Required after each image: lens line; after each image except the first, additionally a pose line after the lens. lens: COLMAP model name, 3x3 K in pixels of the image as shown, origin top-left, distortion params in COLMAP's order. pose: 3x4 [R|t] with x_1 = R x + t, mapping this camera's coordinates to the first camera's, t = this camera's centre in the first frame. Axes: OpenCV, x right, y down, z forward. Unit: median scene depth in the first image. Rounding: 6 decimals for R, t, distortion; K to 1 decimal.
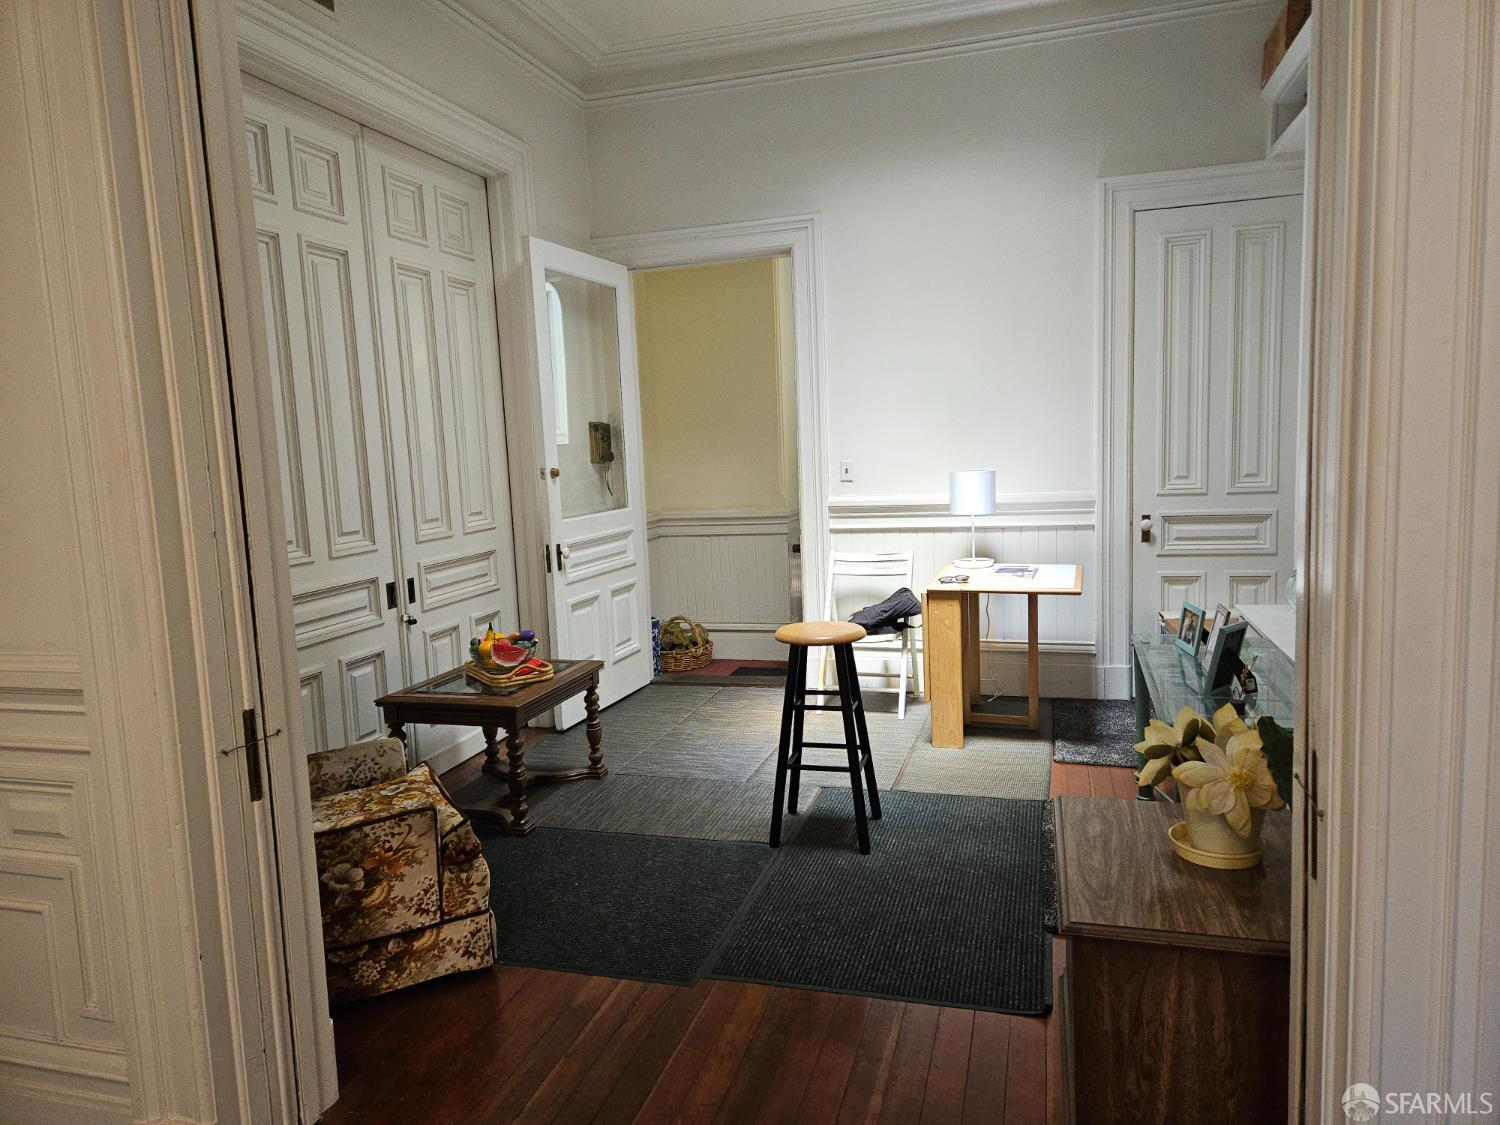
lens RADIAL K [[1010.2, 0, 753.3], [0, 1010.2, 548.1], [0, 0, 1]] dist [0.071454, -0.059921]
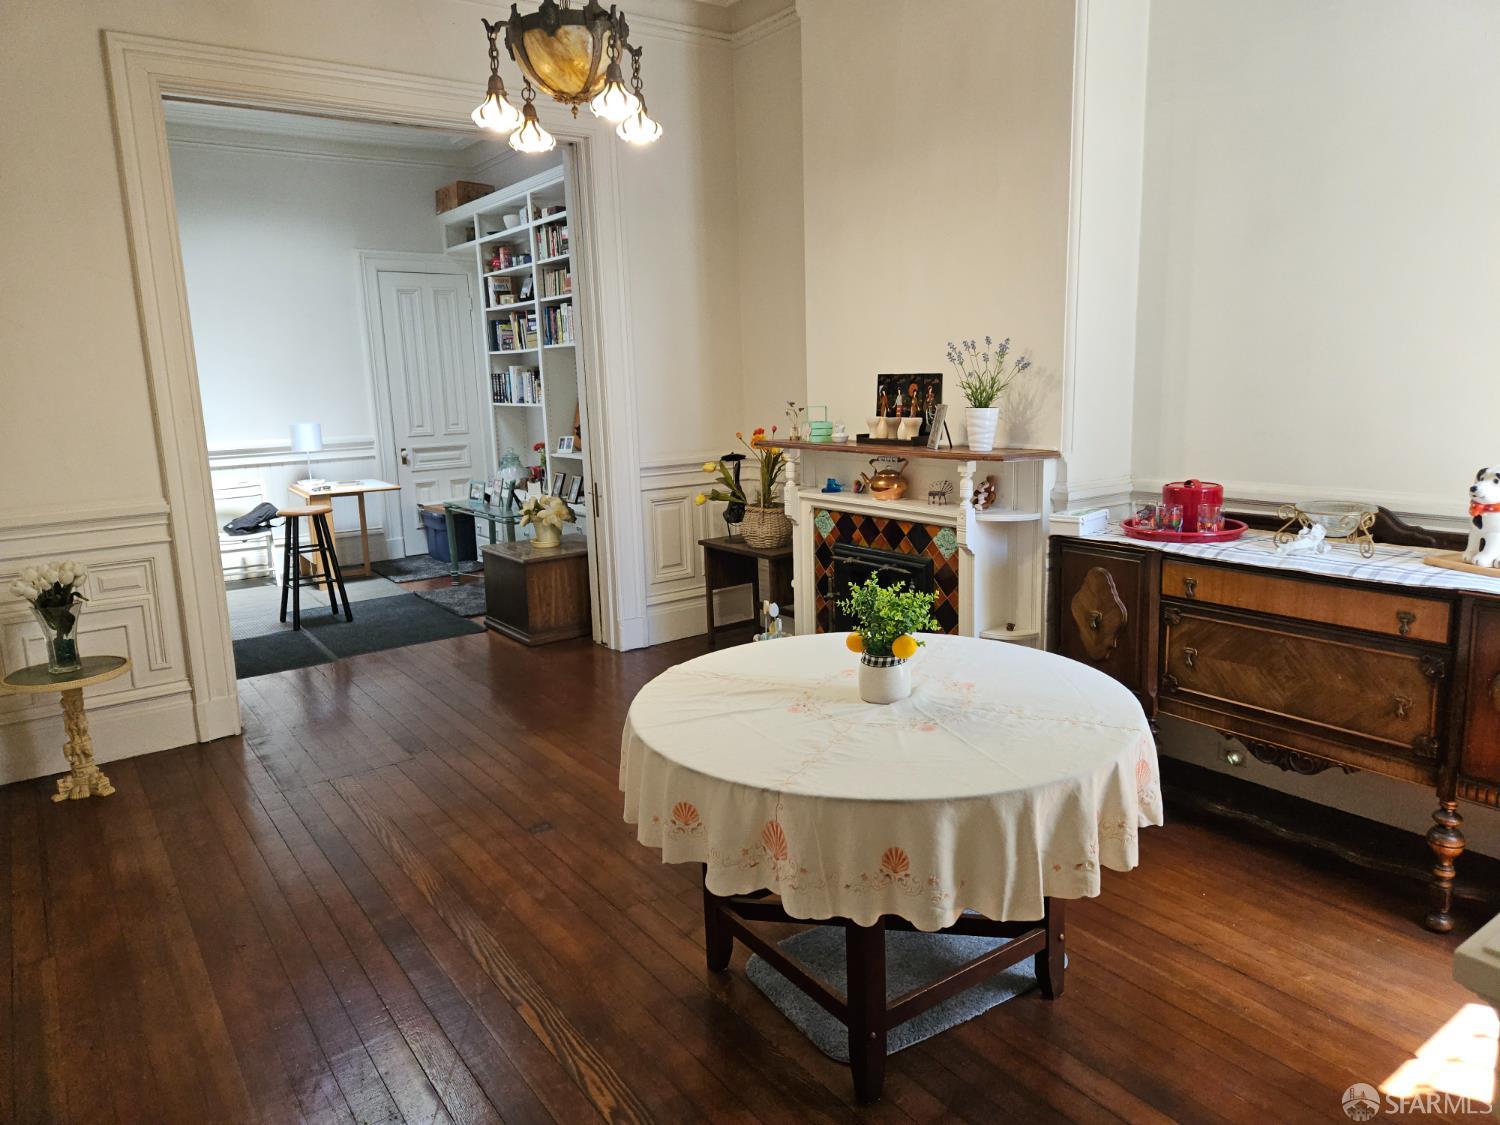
lens RADIAL K [[1010.2, 0, 749.4], [0, 1010.2, 556.6], [0, 0, 1]] dist [0.071454, -0.059921]
pose [[0.622818, -0.120175, 0.773082, -0.615631], [0.092573, 0.992511, 0.079705, 0.066925], [-0.776870, 0.021925, 0.629279, -0.546518]]
